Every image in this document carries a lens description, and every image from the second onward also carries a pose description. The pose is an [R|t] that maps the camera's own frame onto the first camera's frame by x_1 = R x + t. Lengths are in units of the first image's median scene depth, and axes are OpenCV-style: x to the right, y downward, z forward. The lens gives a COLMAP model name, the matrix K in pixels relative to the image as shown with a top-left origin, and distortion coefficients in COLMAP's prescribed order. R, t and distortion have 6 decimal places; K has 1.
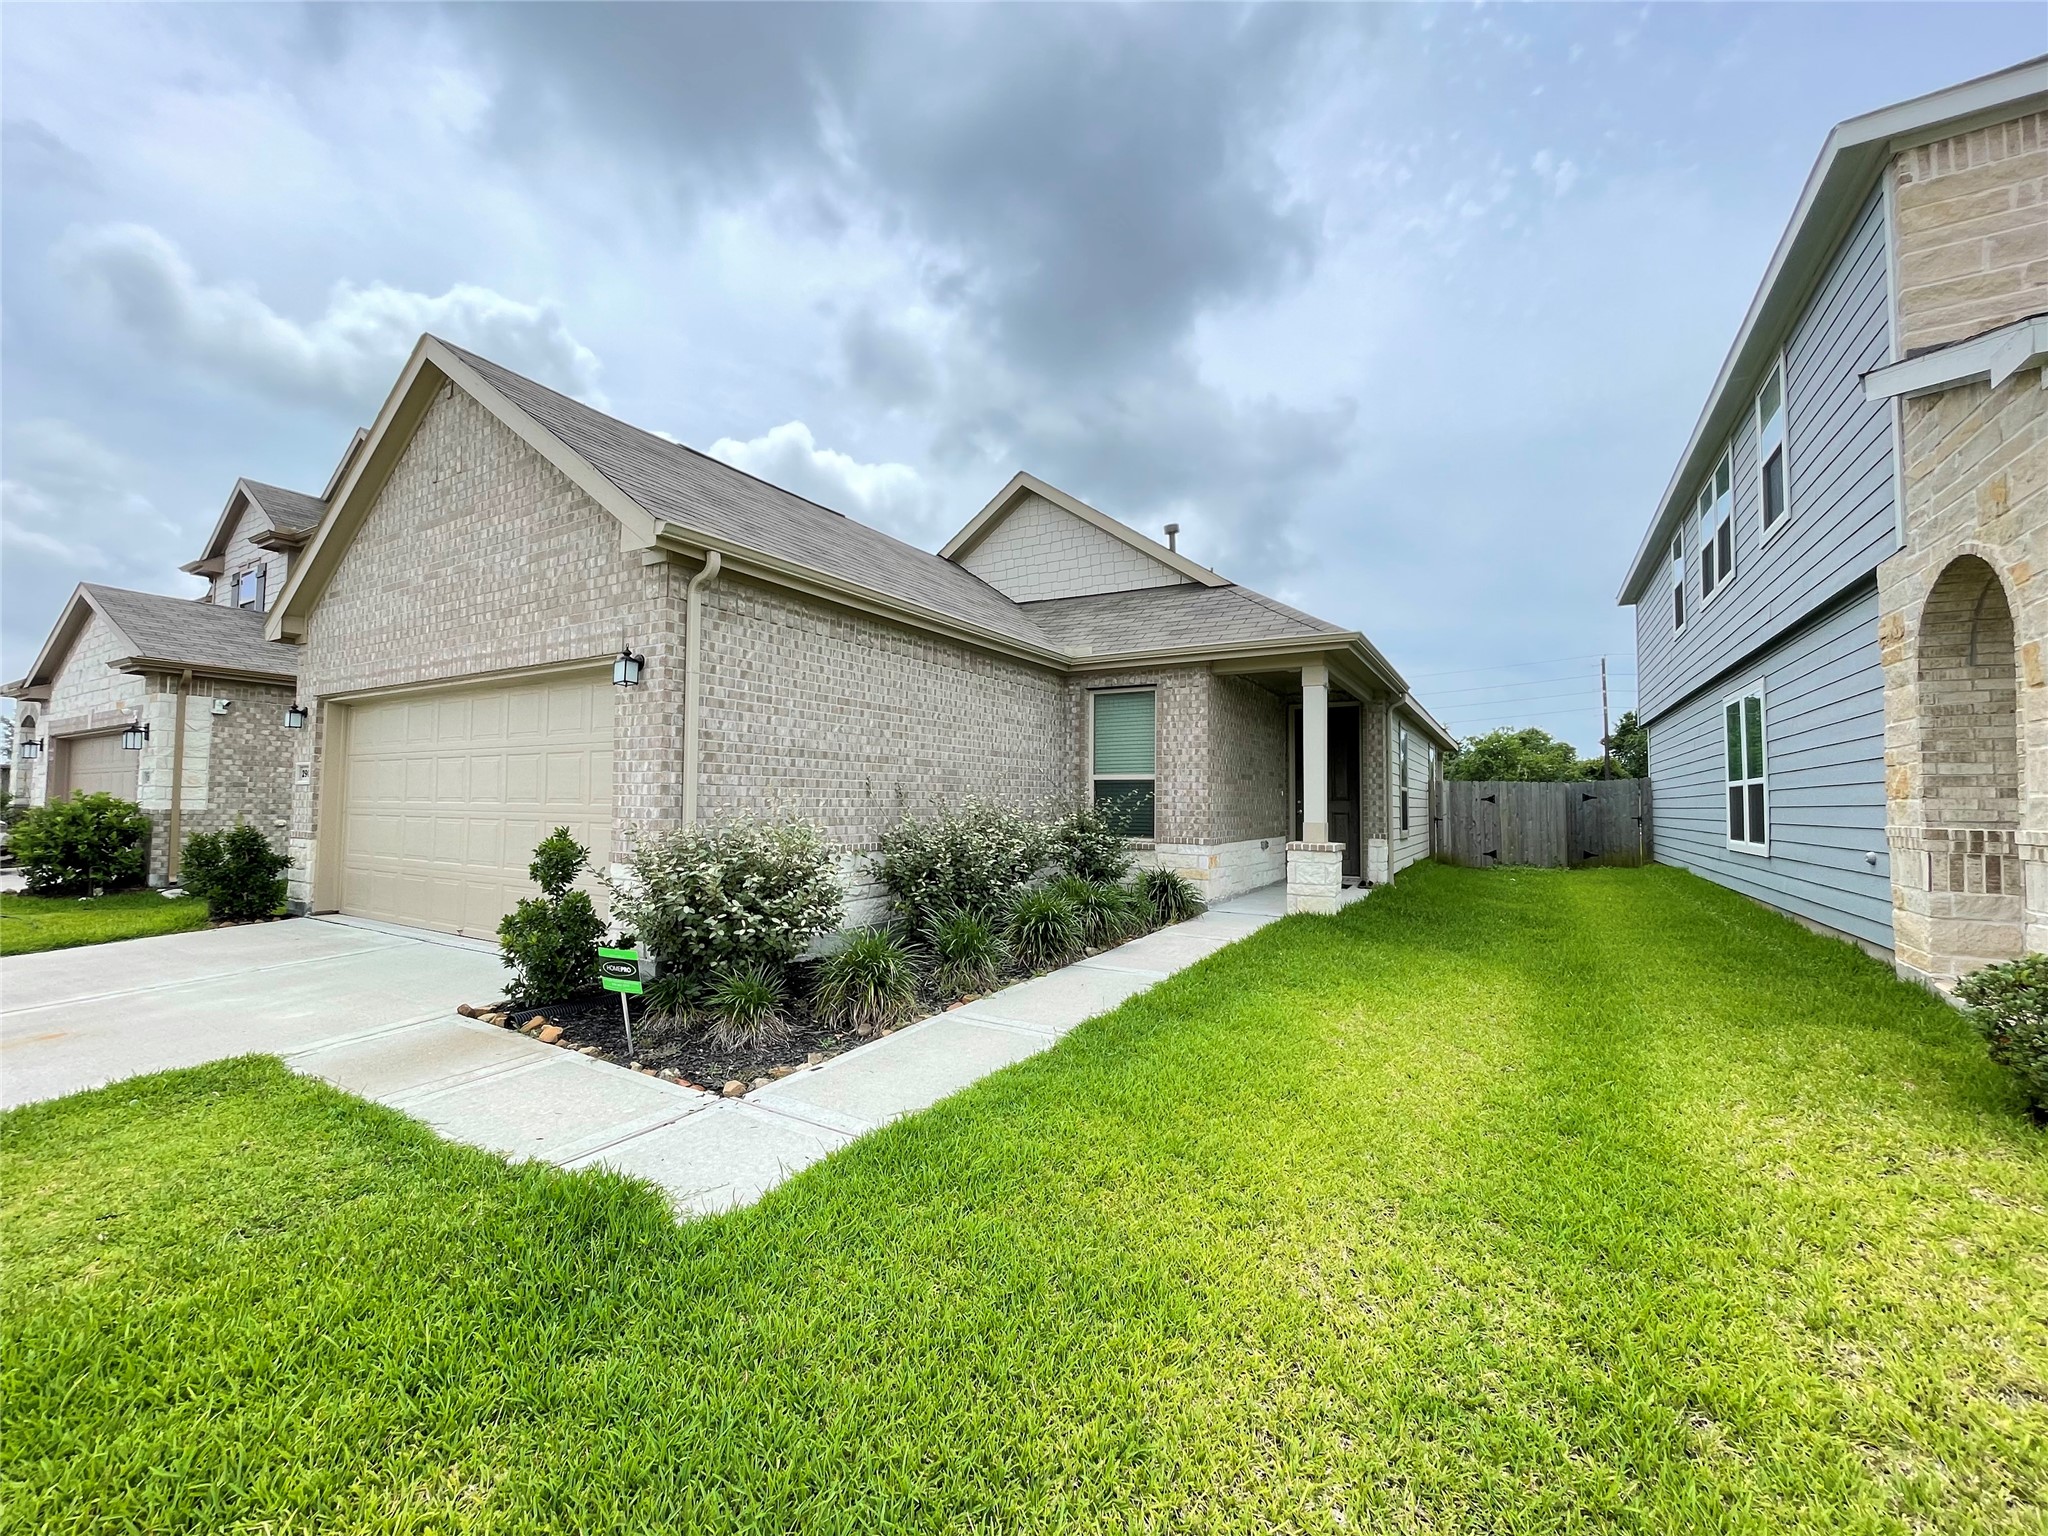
lens RADIAL K [[829.3, 0, 1019.8], [0, 829.3, 762.2], [0, 0, 1]] dist [-0.000560, -0.000201]
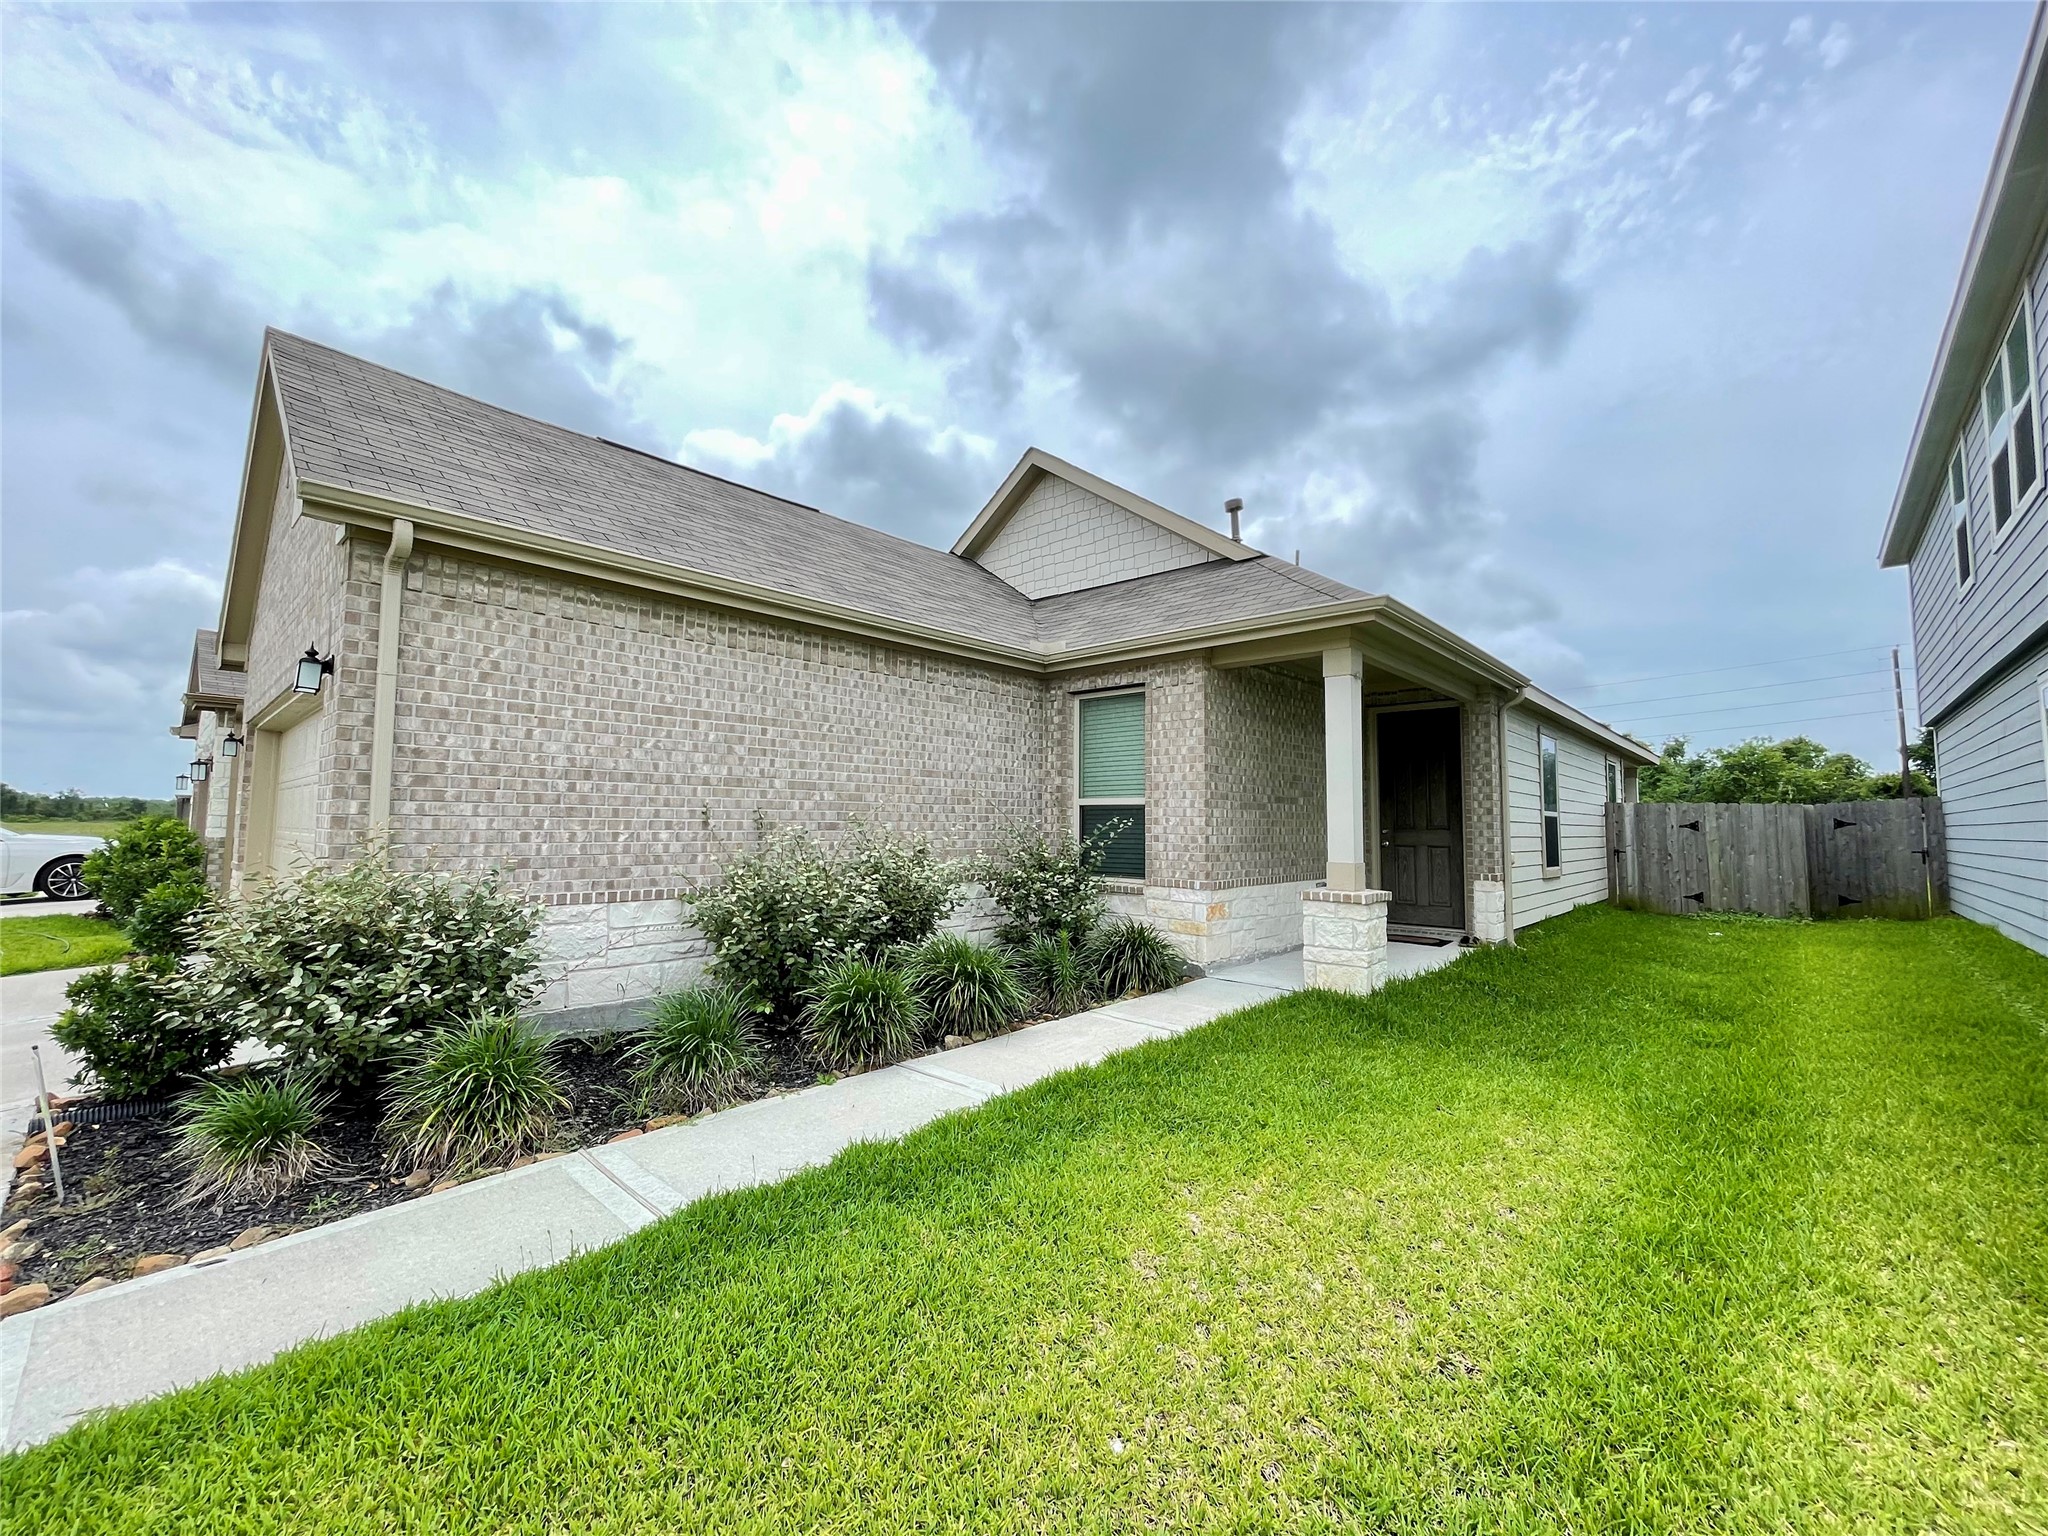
lens RADIAL K [[829.3, 0, 1020.4], [0, 829.3, 762.5], [0, 0, 1]] dist [-0.000560, -0.000201]
pose [[0.978068, -0.015740, -0.207691, 0.261785], [0.009885, 0.999525, -0.029198, 0.003889], [0.208052, 0.026505, 0.977759, 0.254679]]
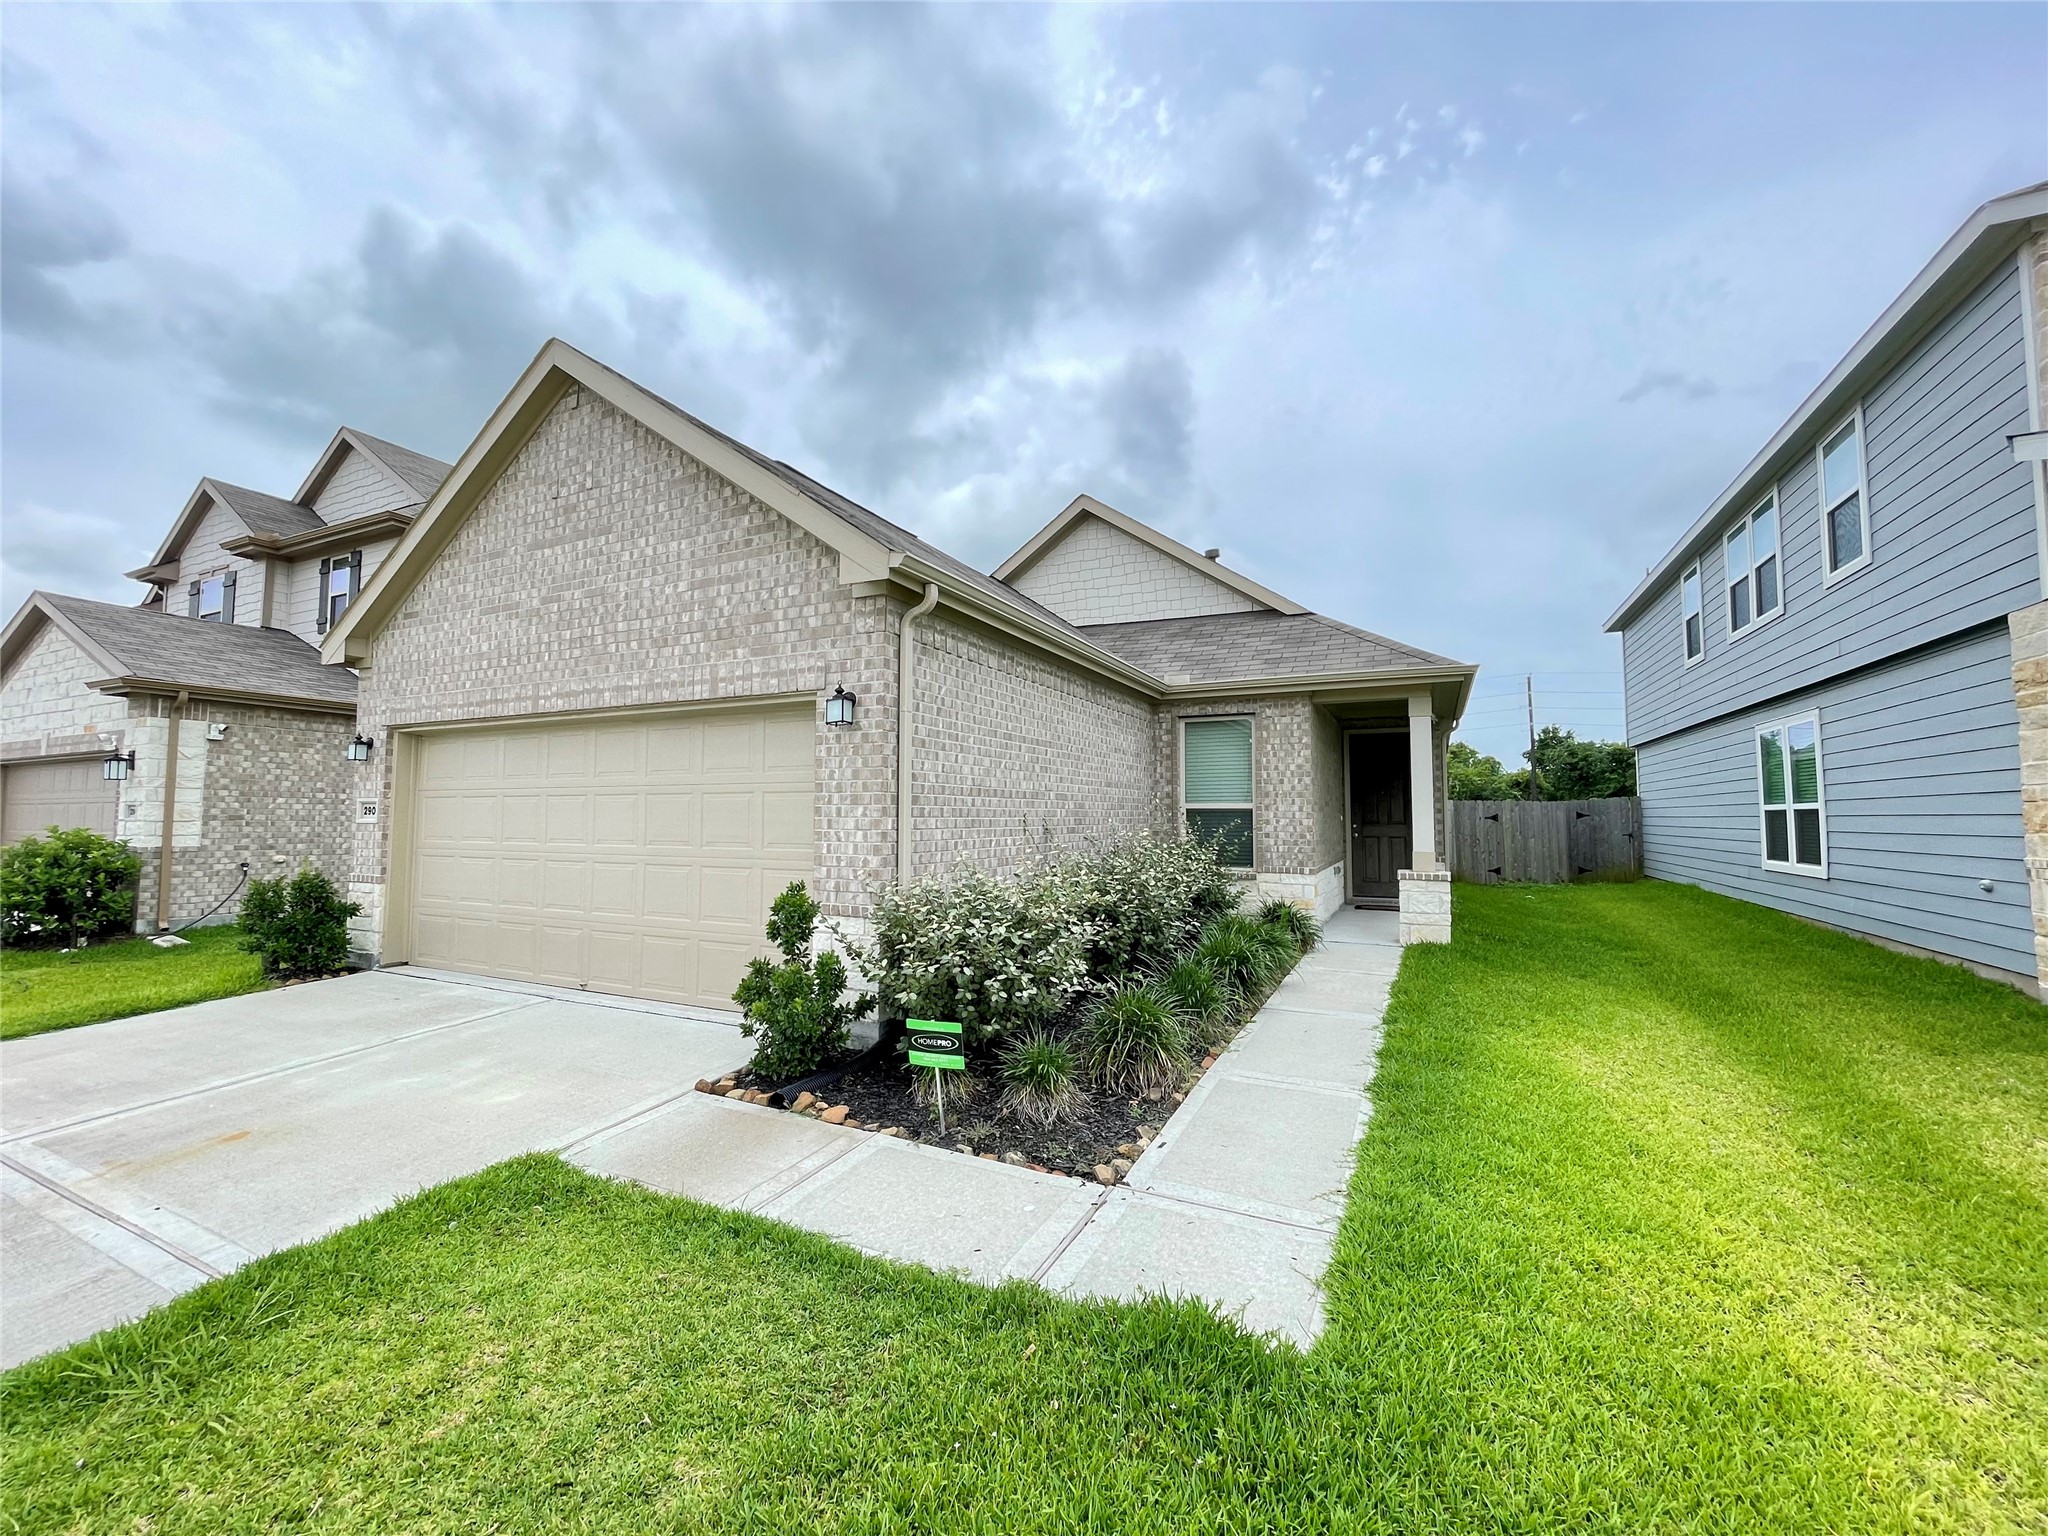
lens RADIAL K [[829.3, 0, 1020.6], [0, 829.3, 763.3], [0, 0, 1]] dist [-0.000560, -0.000201]
pose [[0.996318, -0.002219, 0.085705, -0.249752], [0.003374, 0.999905, -0.013329, -0.026065], [-0.085667, 0.013569, 0.996231, 0.036940]]
